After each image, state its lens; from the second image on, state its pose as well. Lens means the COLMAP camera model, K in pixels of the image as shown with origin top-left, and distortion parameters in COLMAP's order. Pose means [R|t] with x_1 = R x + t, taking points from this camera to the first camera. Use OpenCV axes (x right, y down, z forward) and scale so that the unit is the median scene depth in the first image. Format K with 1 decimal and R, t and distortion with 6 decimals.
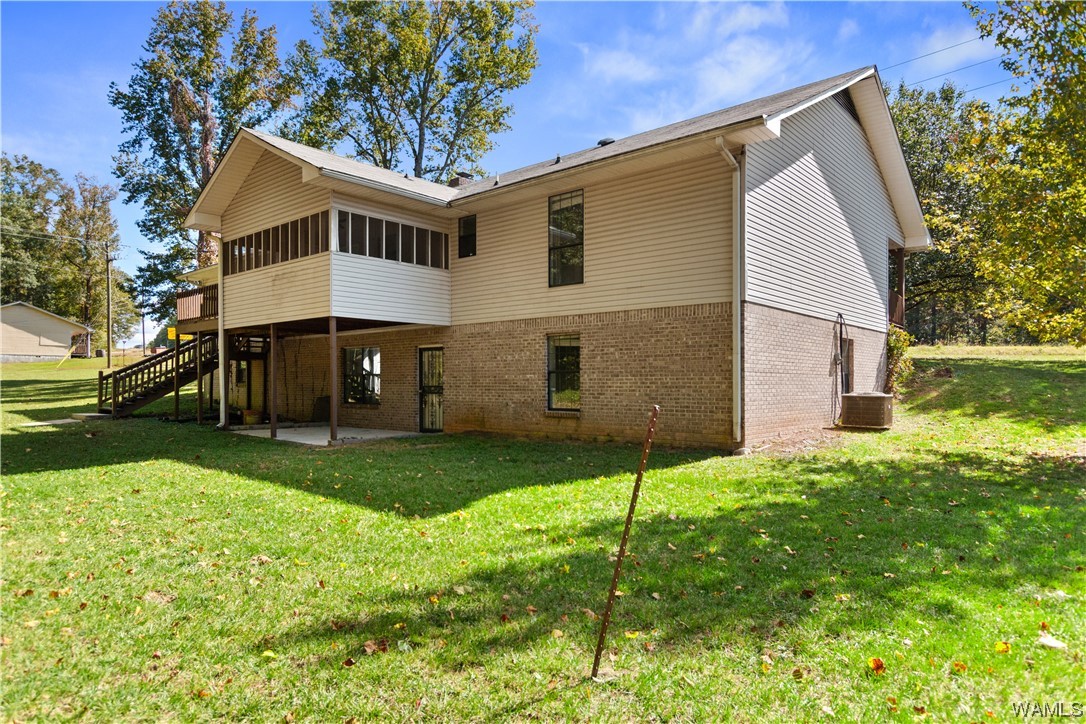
lens RADIAL K [[656.7, 0, 542.5], [0, 656.7, 368.8], [0, 0, 1]] dist [0.000830, 0.000048]
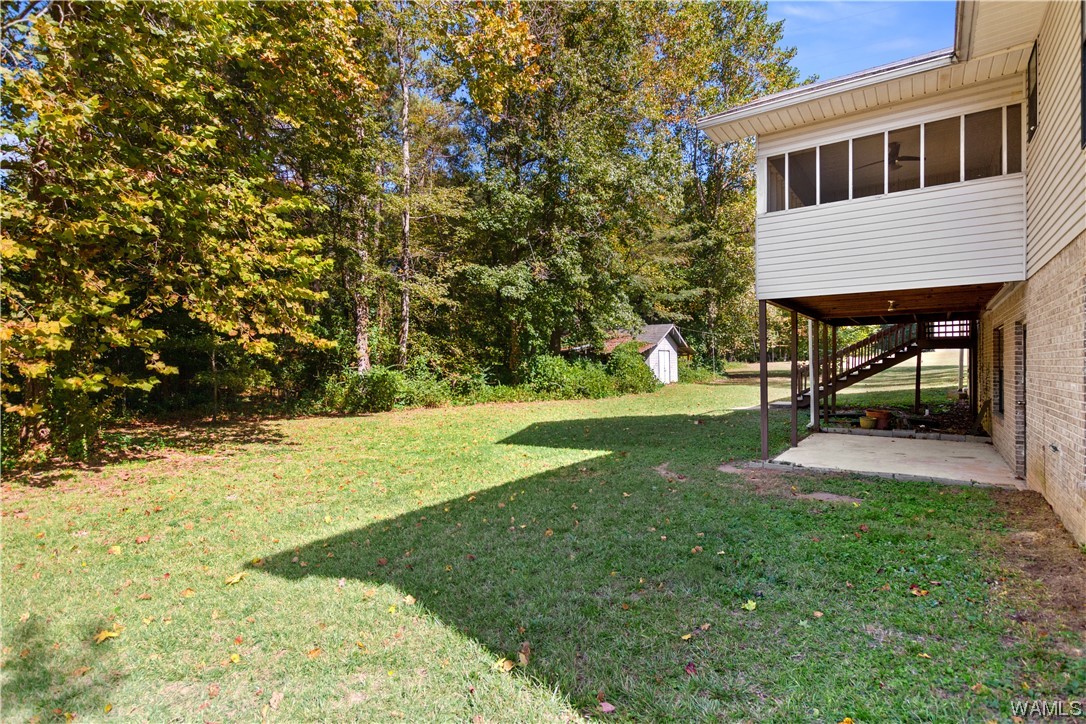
lens RADIAL K [[544.6, 0, 542.0], [0, 544.6, 363.2], [0, 0, 1]] dist [0.000747, 0.000066]
pose [[0.094842, -0.002953, -0.995488, 0.269595], [0.019787, 0.999804, -0.001080, -0.007398], [0.995296, -0.019595, 0.094882, 0.628799]]
